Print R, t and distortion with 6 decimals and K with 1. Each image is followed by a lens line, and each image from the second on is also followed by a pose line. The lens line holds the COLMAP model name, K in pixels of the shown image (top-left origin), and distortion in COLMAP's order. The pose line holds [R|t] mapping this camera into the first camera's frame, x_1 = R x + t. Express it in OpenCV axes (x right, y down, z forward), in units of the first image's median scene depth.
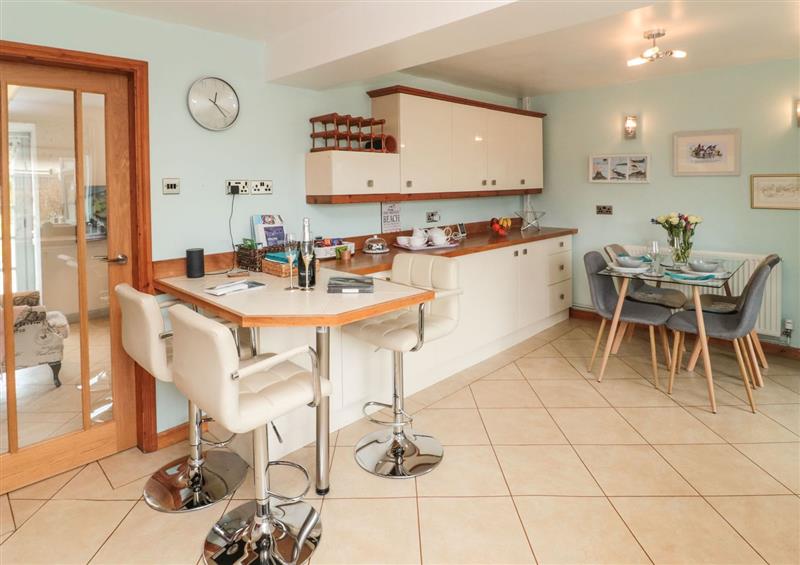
lens RADIAL K [[471.9, 0, 383.8], [0, 471.9, 195.4], [0, 0, 1]] dist [0.000329, -0.003463]
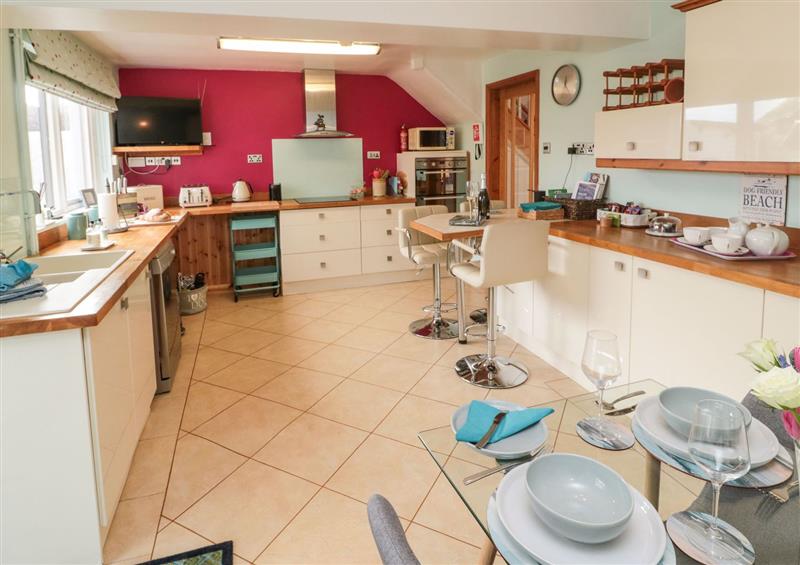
lens RADIAL K [[471.9, 0, 383.8], [0, 471.9, 195.4], [0, 0, 1]] dist [0.000329, -0.003463]
pose [[-0.457568, 0.108673, -0.882508, 0.751753], [0.010522, 0.993095, 0.116836, -0.033186], [0.889112, 0.044175, -0.455553, 0.814616]]
